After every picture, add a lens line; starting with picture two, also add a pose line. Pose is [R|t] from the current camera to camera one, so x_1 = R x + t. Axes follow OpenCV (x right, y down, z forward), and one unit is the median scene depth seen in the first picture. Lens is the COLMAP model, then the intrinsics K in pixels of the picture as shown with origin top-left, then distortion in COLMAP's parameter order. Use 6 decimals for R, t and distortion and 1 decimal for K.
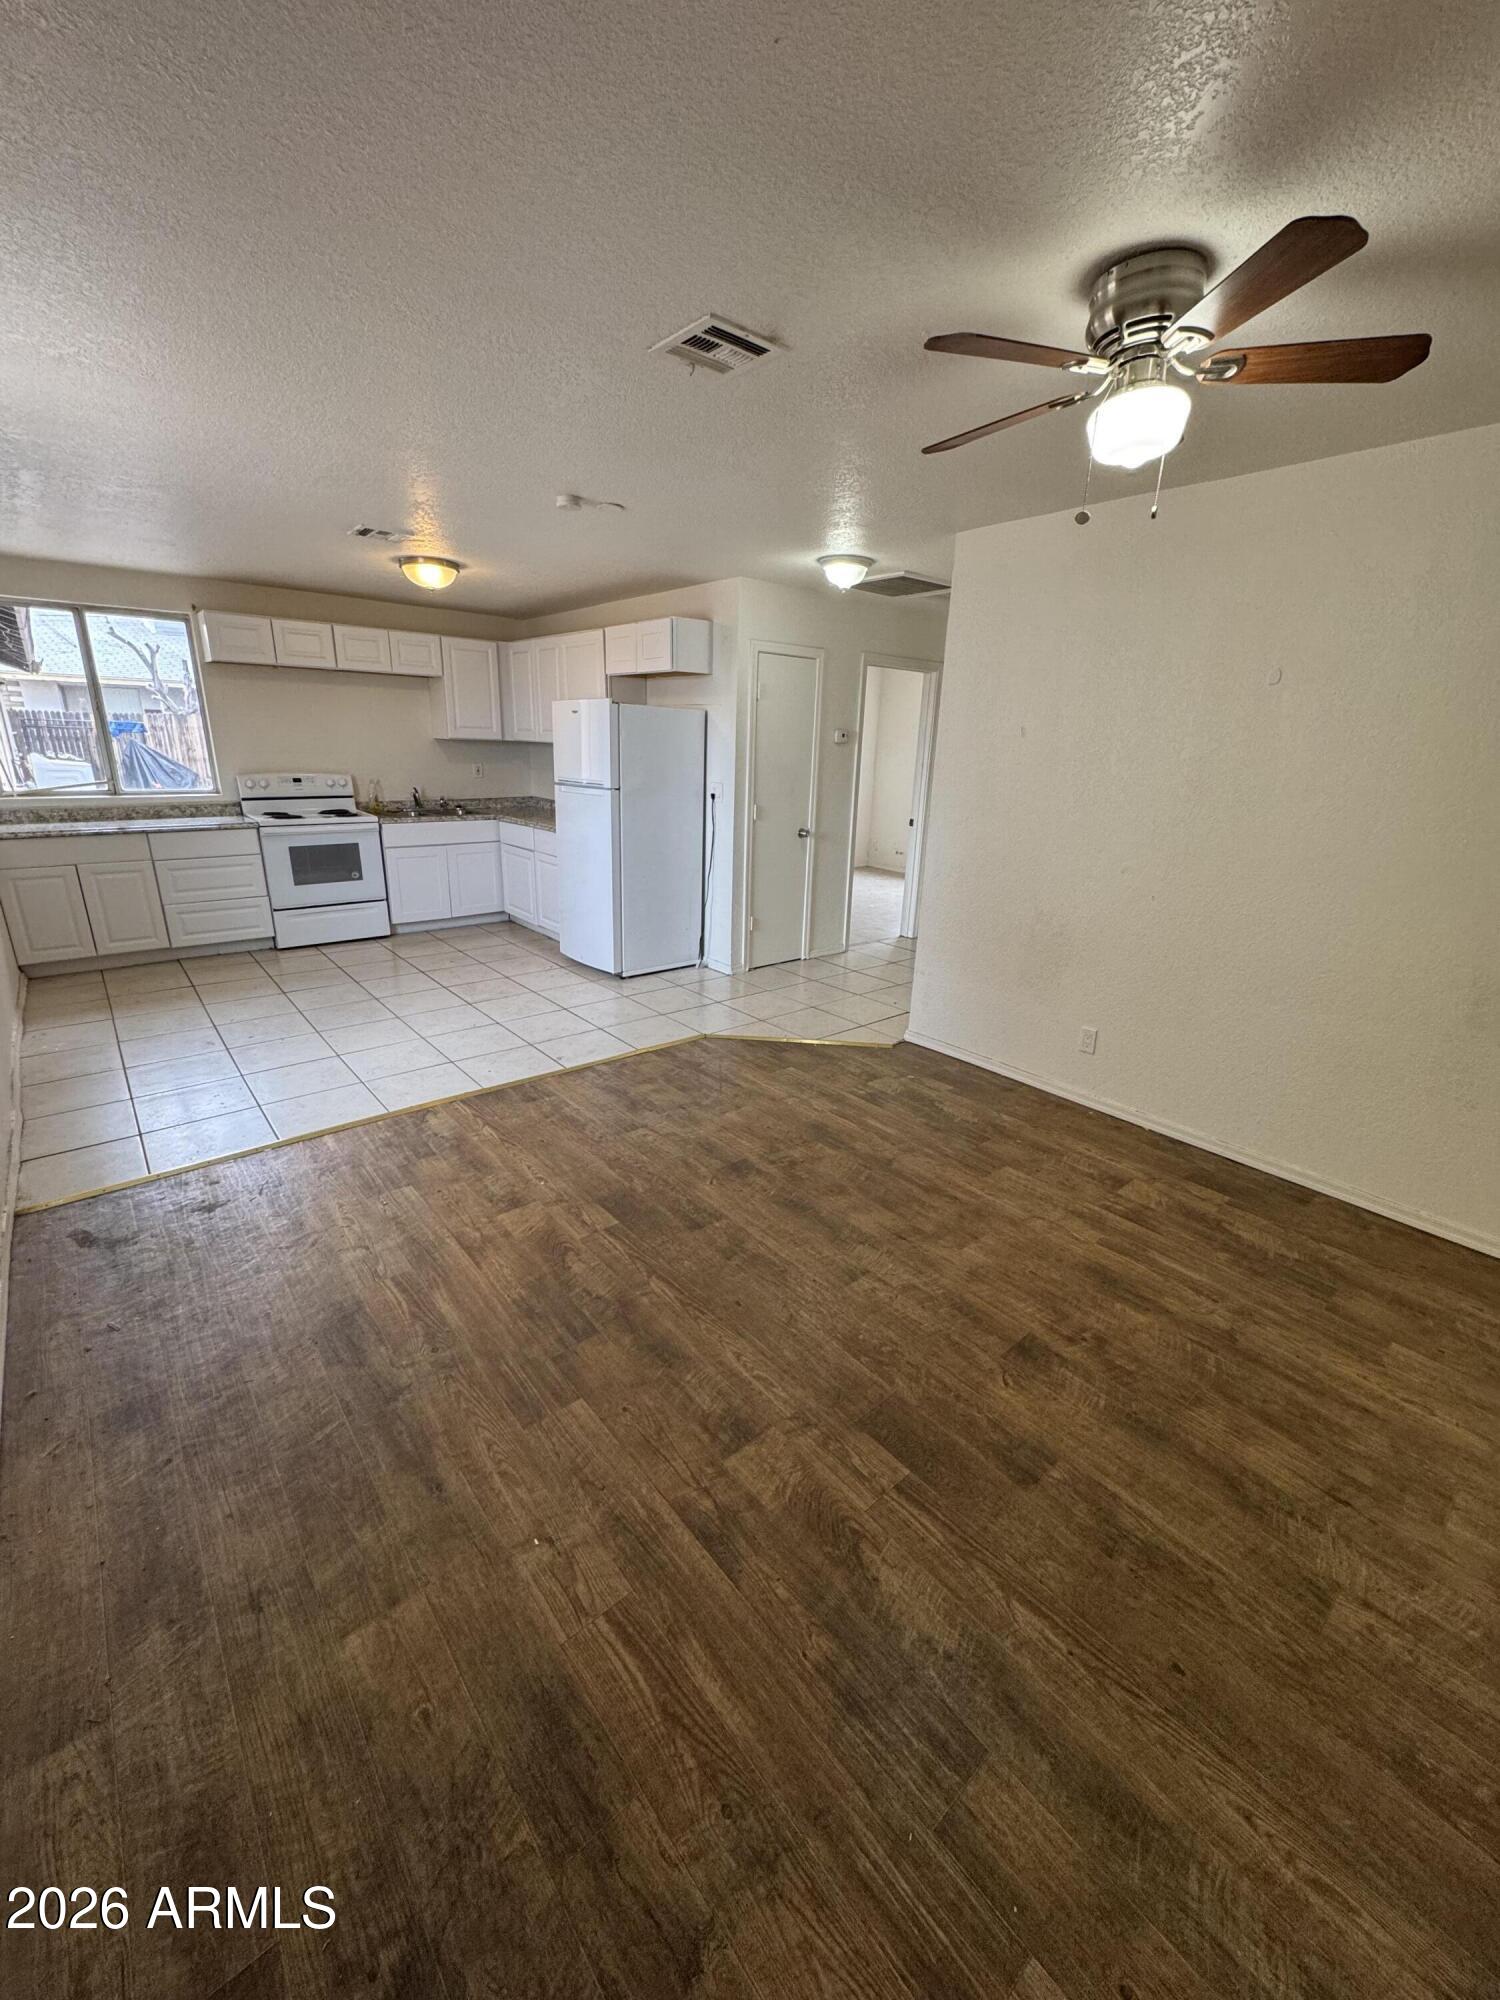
lens RADIAL K [[796.4, 0, 751.8], [0, 796.4, 998.8], [0, 0, 1]] dist [-0.004753, 0.001276]
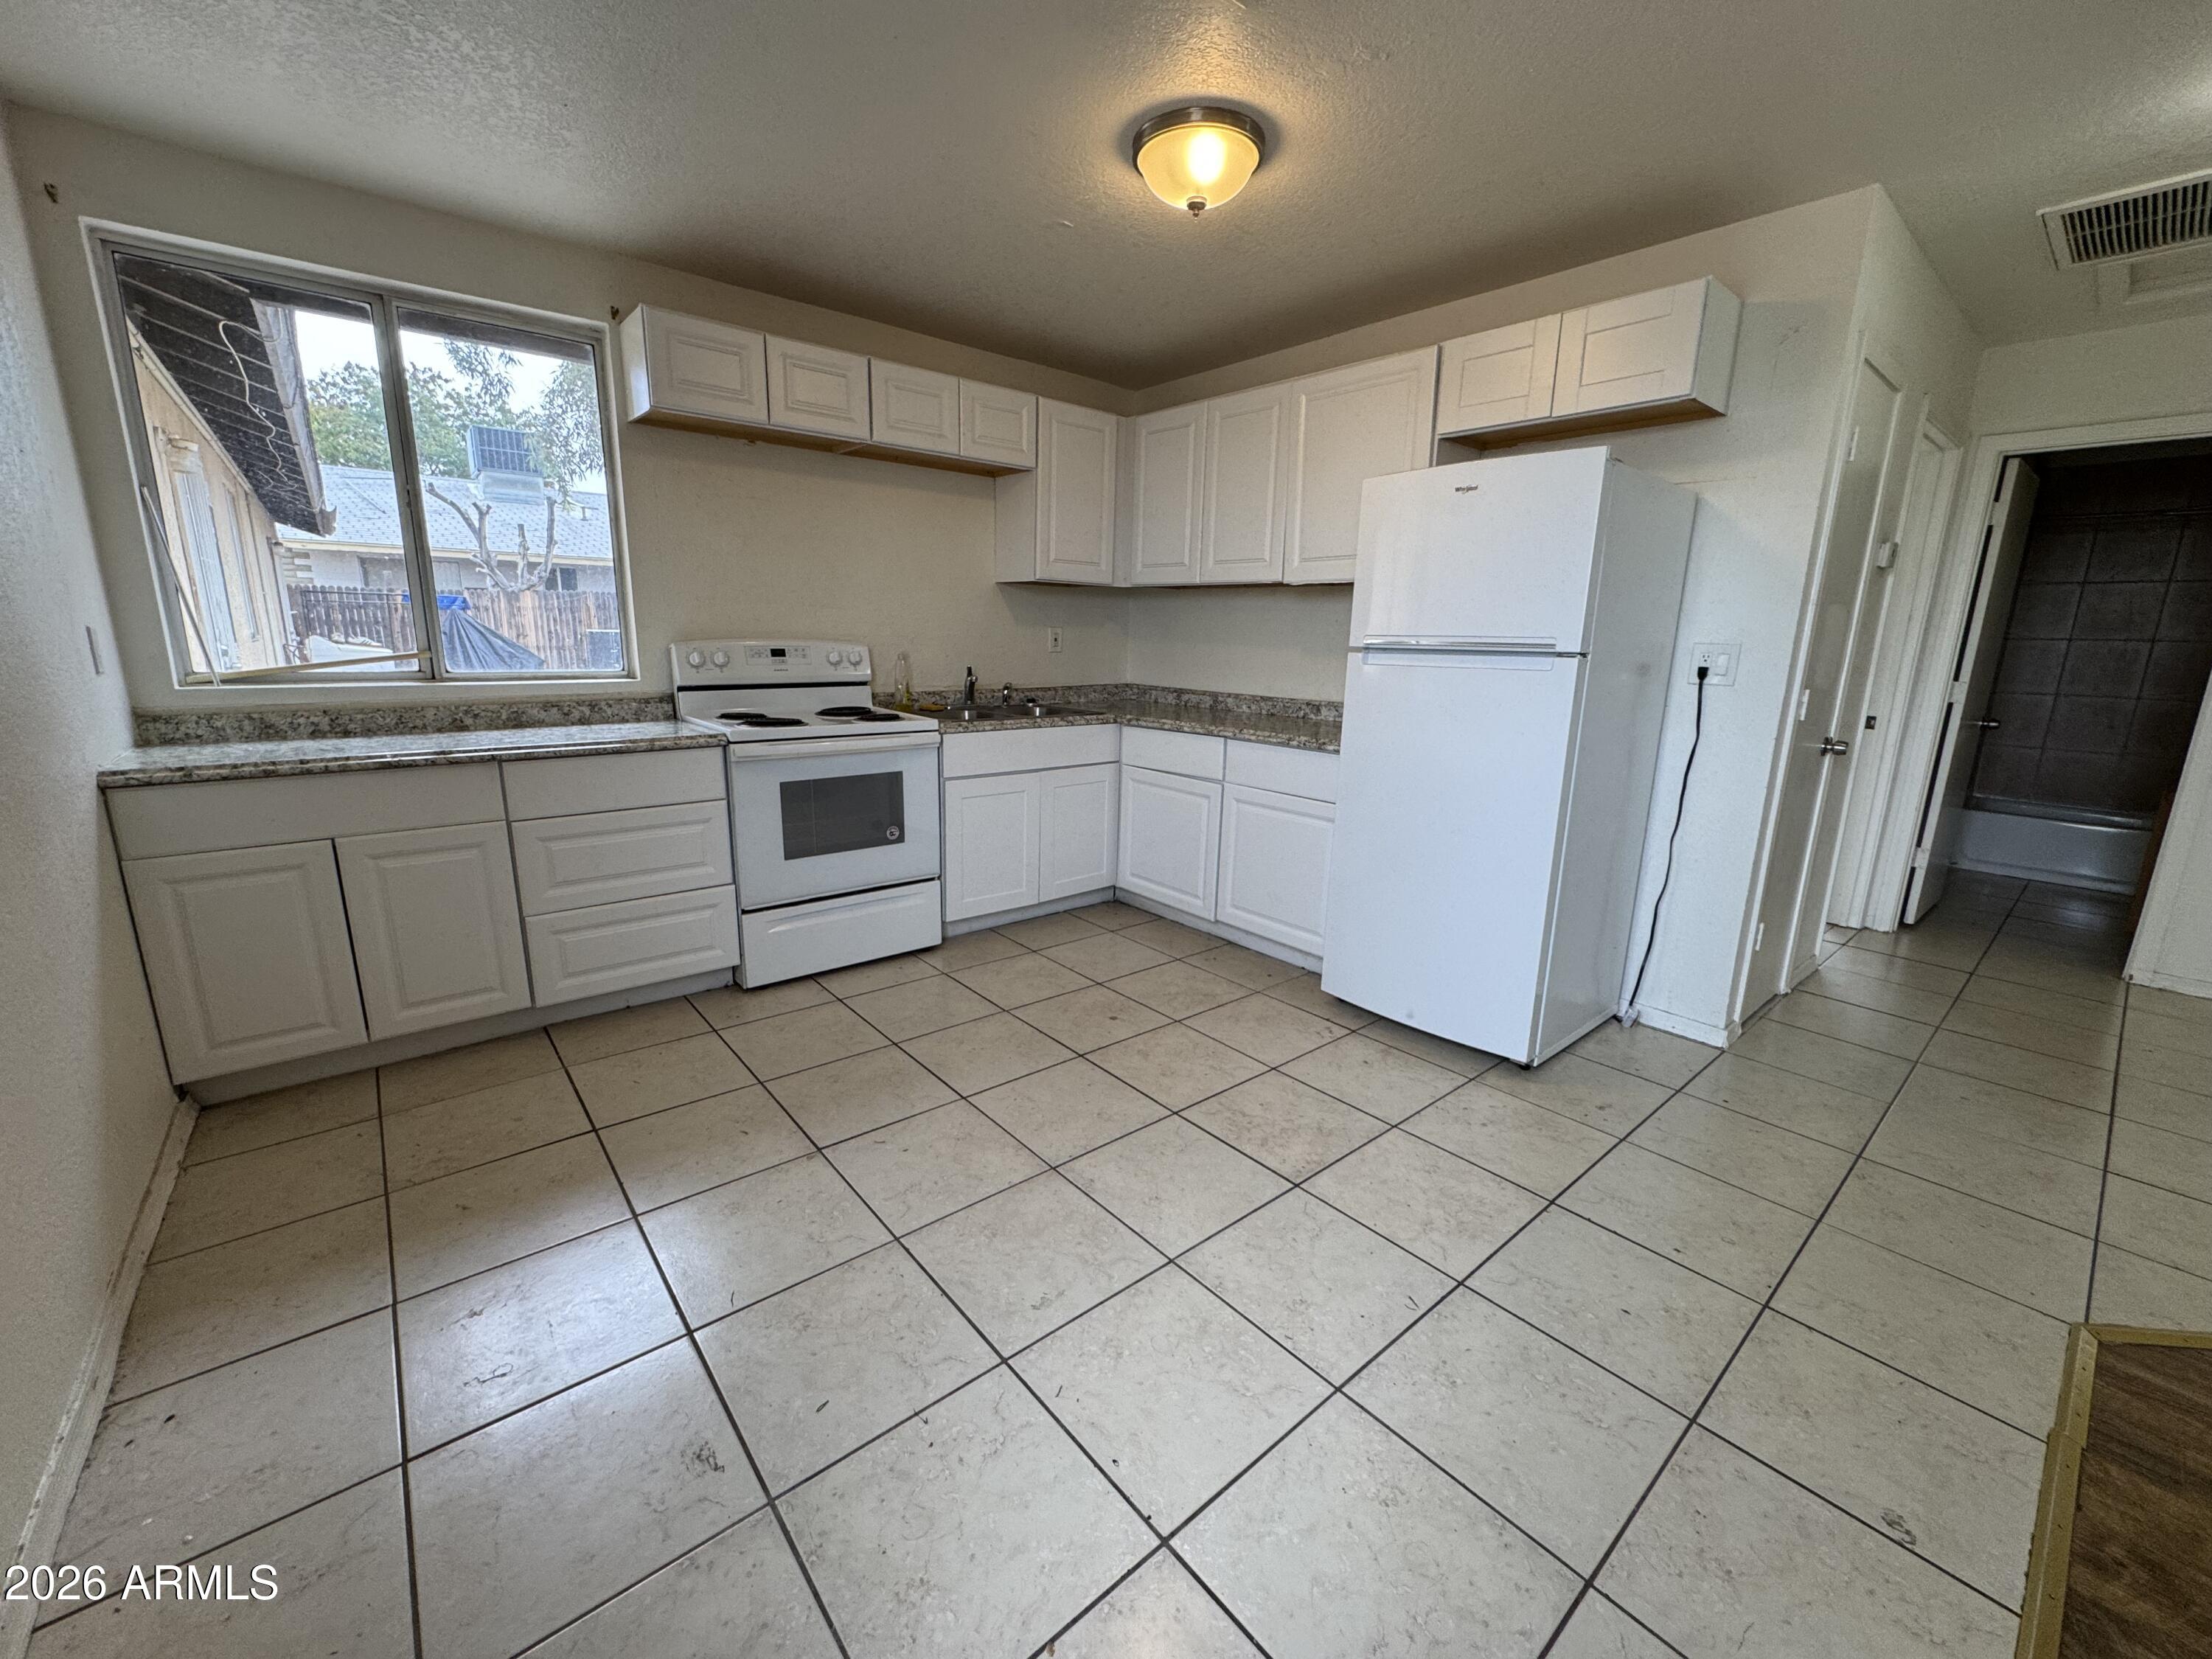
lens RADIAL K [[880.8, 0, 1101.9], [0, 880.8, 827.7], [0, 0, 1]] dist [-0.004753, 0.001276]
pose [[0.999956, -0.007618, -0.005405, -0.368153], [0.007057, 0.995245, -0.097145, -0.105924], [0.006119, 0.097102, 0.995256, 0.449703]]
